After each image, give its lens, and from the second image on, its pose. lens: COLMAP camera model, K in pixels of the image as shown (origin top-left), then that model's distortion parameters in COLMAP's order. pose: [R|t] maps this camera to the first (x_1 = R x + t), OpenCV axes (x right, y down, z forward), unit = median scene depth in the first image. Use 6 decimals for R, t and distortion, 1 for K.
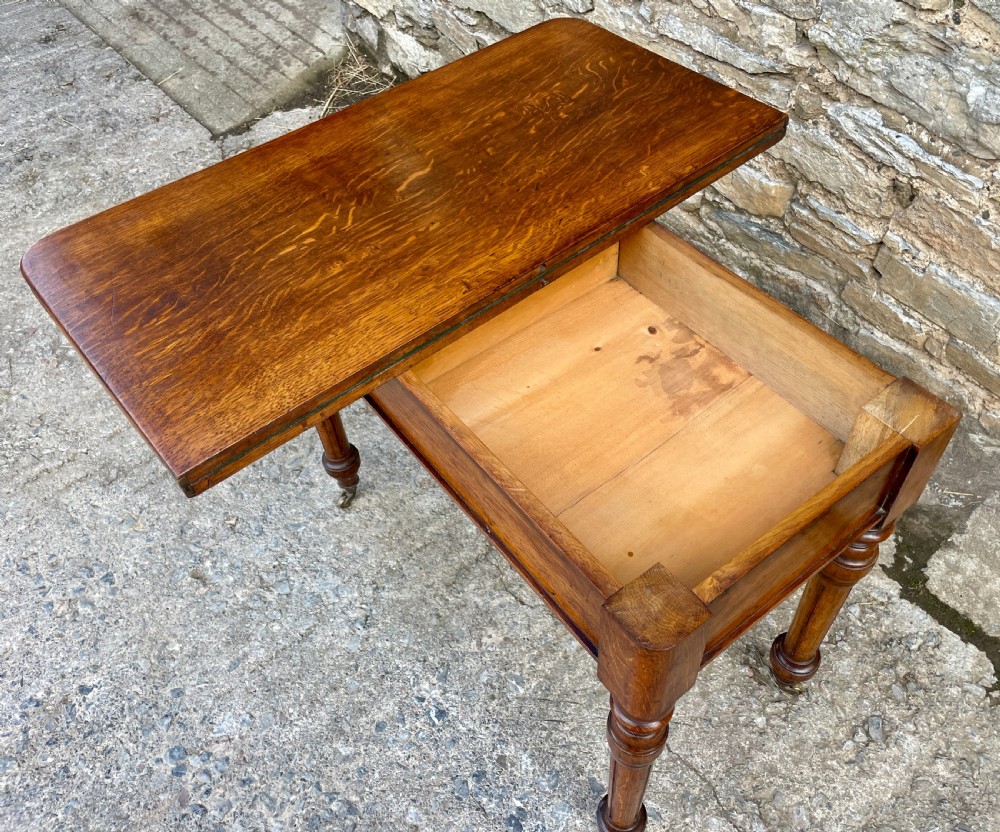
lens RADIAL K [[845.4, 0, 536.0], [0, 845.4, 406.7], [0, 0, 1]] dist [0.084849, -0.119220]
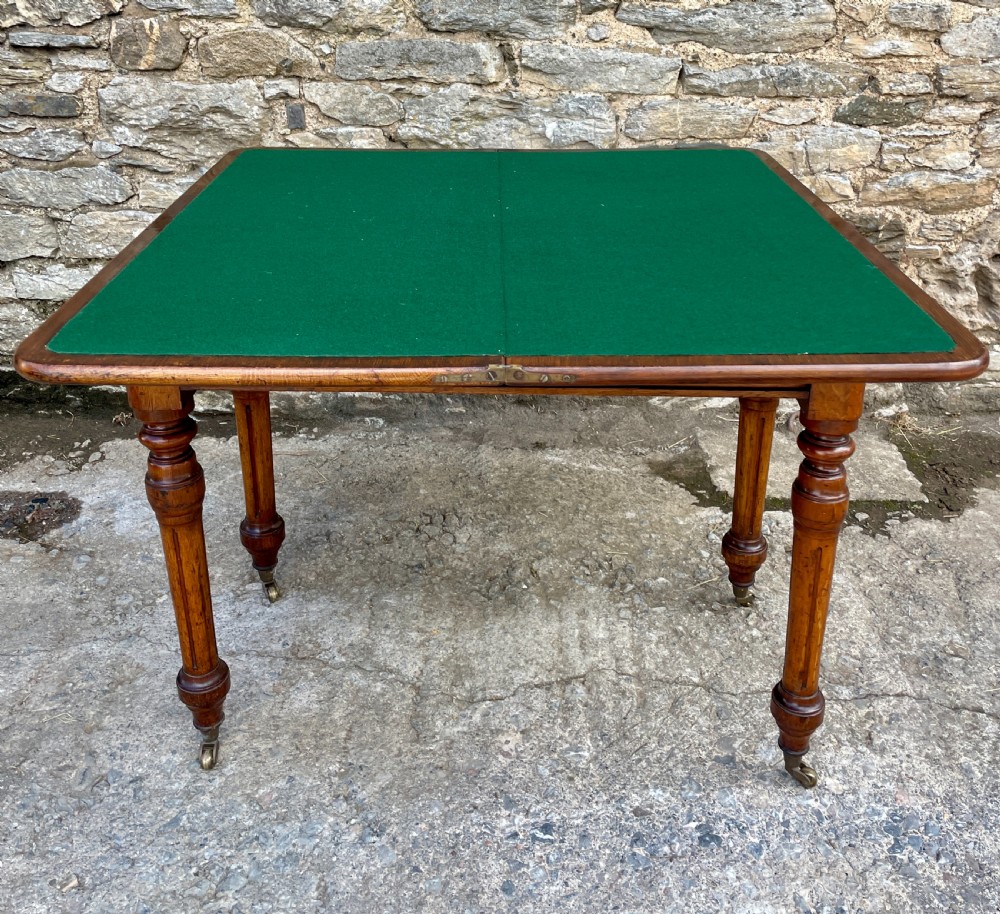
lens RADIAL K [[1041.4, 0, 508.7], [0, 1041.4, 316.8], [0, 0, 1]] dist [0.085251, -0.118845]
pose [[0.654311, -0.250609, 0.713493, -0.667943], [0.554525, 0.800507, -0.227356, 0.174757], [-0.514179, 0.544412, 0.662749, 0.113565]]
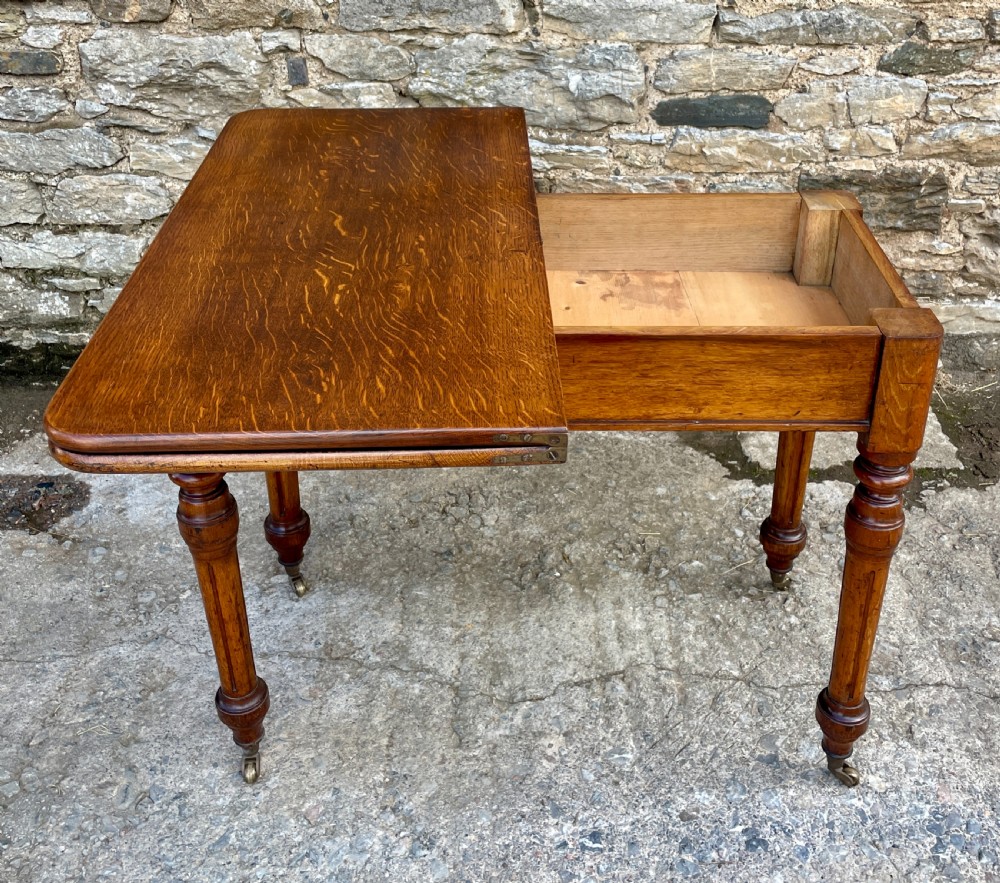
lens RADIAL K [[1097.5, 0, 525.6], [0, 1097.5, 334.3], [0, 0, 1]] dist [0.087685, -0.126162]
pose [[0.631349, -0.346649, 0.693710, -0.665102], [0.571201, 0.812906, -0.113641, 0.058697], [-0.524527, 0.467995, 0.711233, 0.079657]]
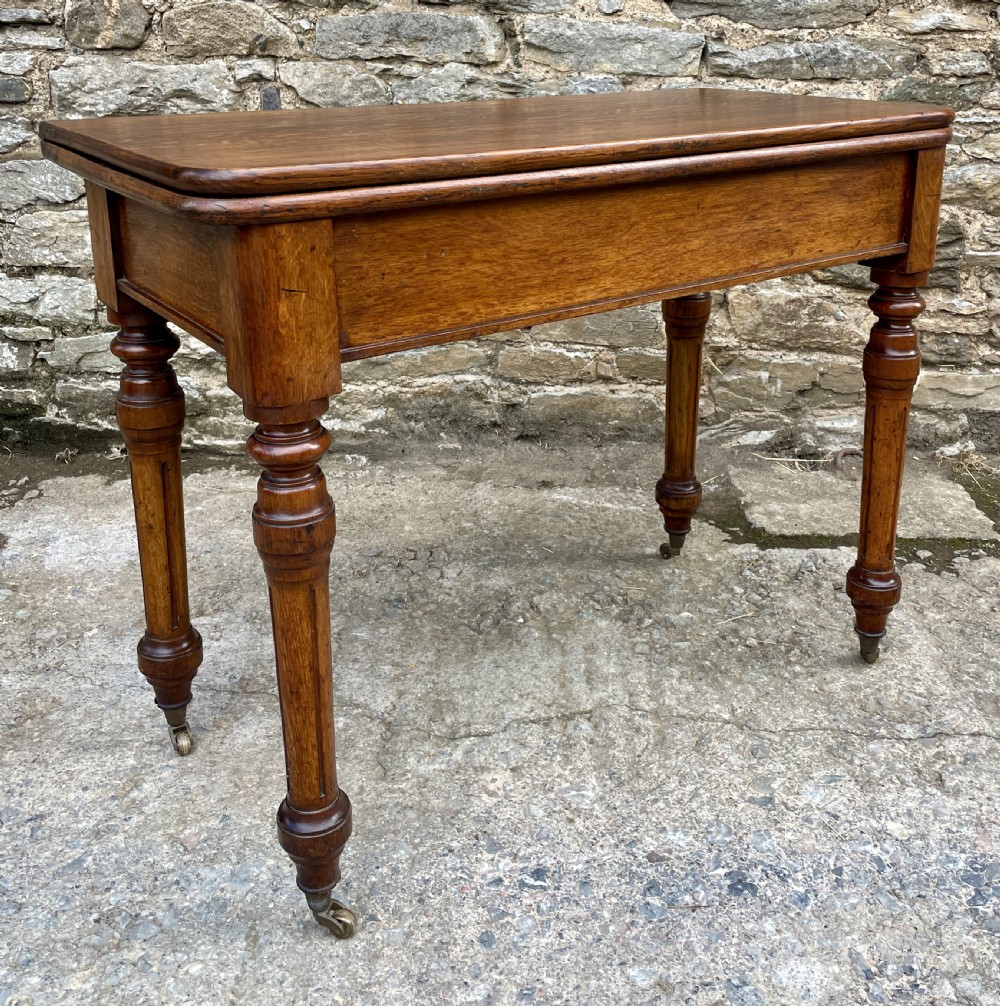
lens RADIAL K [[1132.7, 0, 518.9], [0, 1132.7, 349.7], [0, 0, 1]] dist [0.083281, -0.116290]
pose [[0.663963, -0.180154, 0.725739, -0.626305], [0.549154, 0.776208, -0.309727, 0.296595], [-0.507526, 0.604190, 0.614306, 0.241910]]
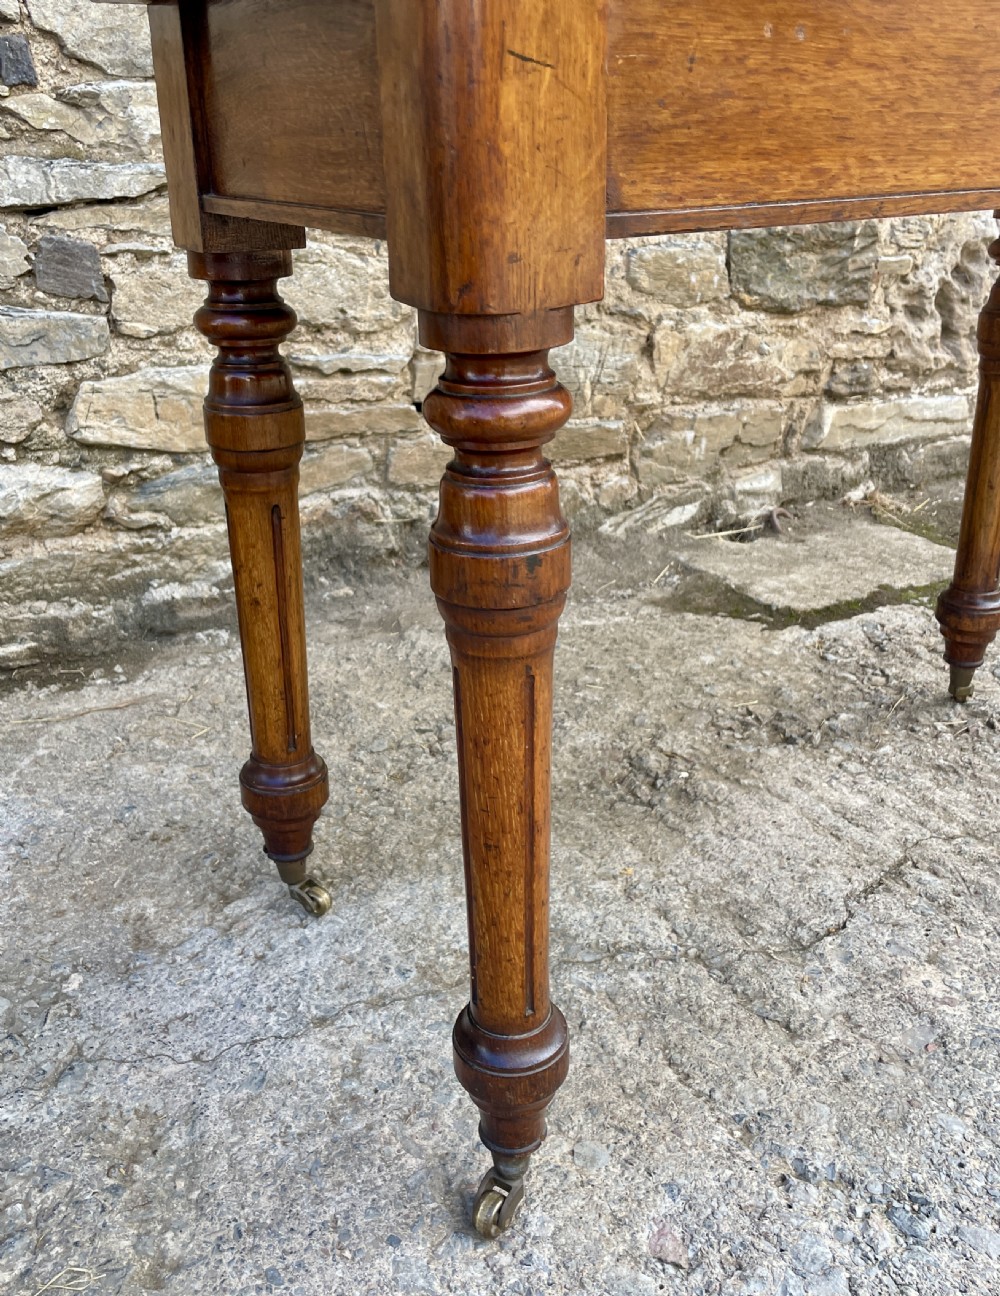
lens RADIAL K [[1168.9, 0, 468.0], [0, 1168.9, 649.3], [0, 0, 1]] dist [0.088447, -0.128089]
pose [[0.231827, -0.359223, 0.904000, -0.612560], [0.739773, 0.668556, 0.075952, -0.074328], [-0.631658, 0.651147, 0.420733, 0.775387]]
